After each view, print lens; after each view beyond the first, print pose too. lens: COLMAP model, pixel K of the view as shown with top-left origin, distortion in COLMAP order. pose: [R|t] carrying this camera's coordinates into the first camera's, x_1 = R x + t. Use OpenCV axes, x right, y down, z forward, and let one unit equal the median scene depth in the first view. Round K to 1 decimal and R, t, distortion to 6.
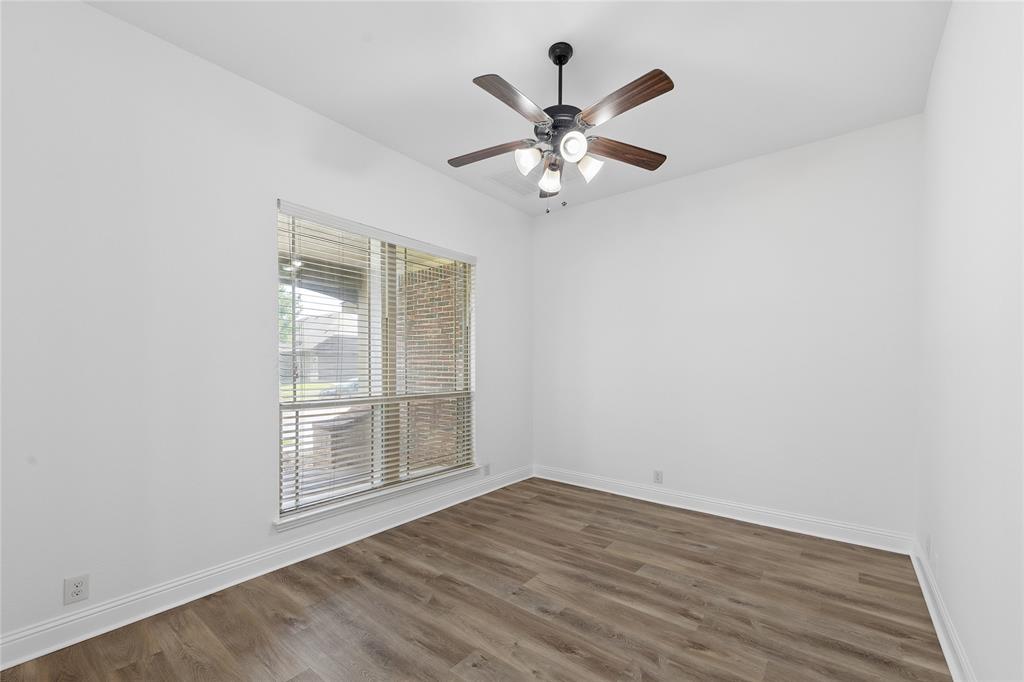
lens RADIAL K [[411.0, 0, 509.8], [0, 411.0, 361.2], [0, 0, 1]] dist [0.009971, -0.000073]
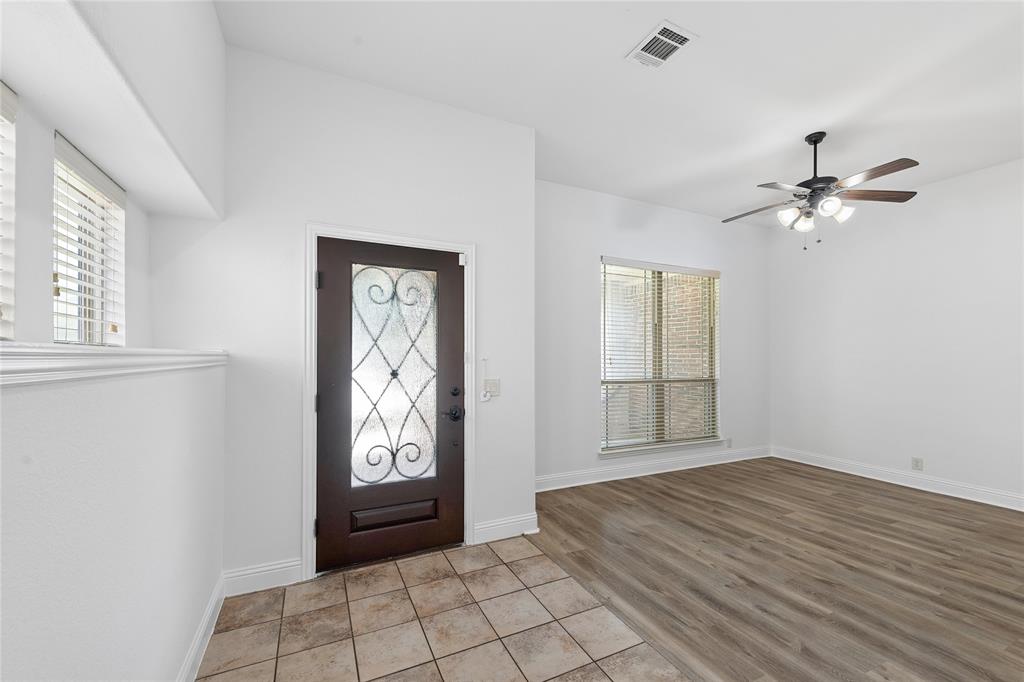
lens RADIAL K [[405.1, 0, 512.1], [0, 405.1, 348.5], [0, 0, 1]] dist [0.017633, -0.006346]
pose [[0.901825, -0.006323, -0.432055, -0.160661], [-0.000042, 0.999892, -0.014721, 0.000560], [0.432101, 0.013294, 0.901727, -0.530987]]
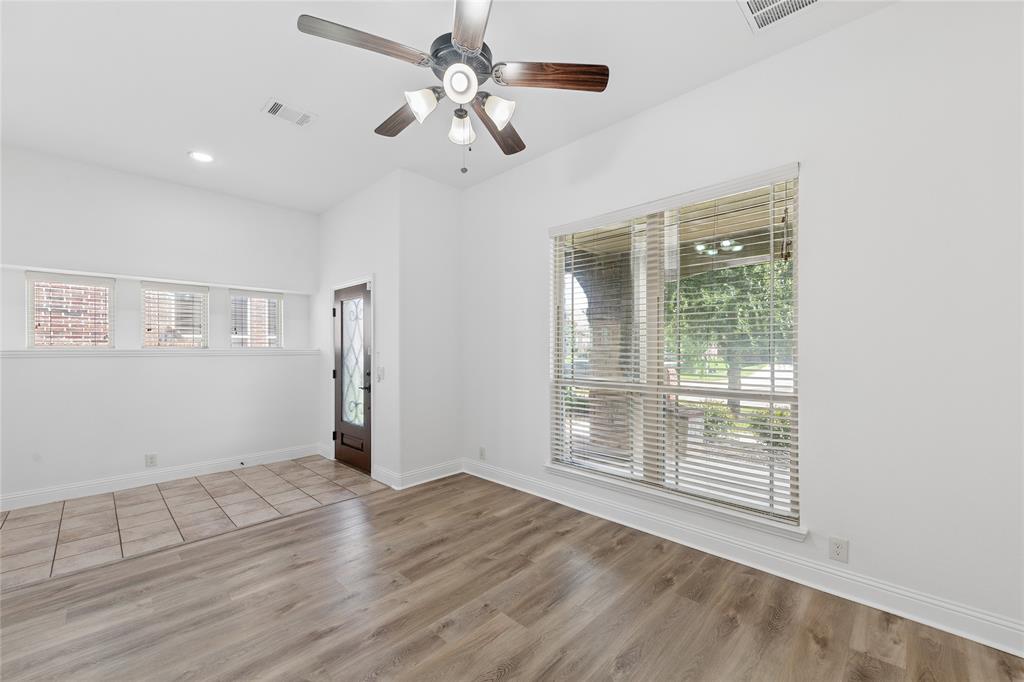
lens RADIAL K [[410.7, 0, 524.7], [0, 410.7, 345.8], [0, 0, 1]] dist [0.018678, -0.011707]
pose [[-0.080039, -0.010429, -0.996737, 0.710772], [0.005558, 0.999925, -0.010908, 0.008997], [0.996776, -0.006413, -0.079975, 0.912771]]
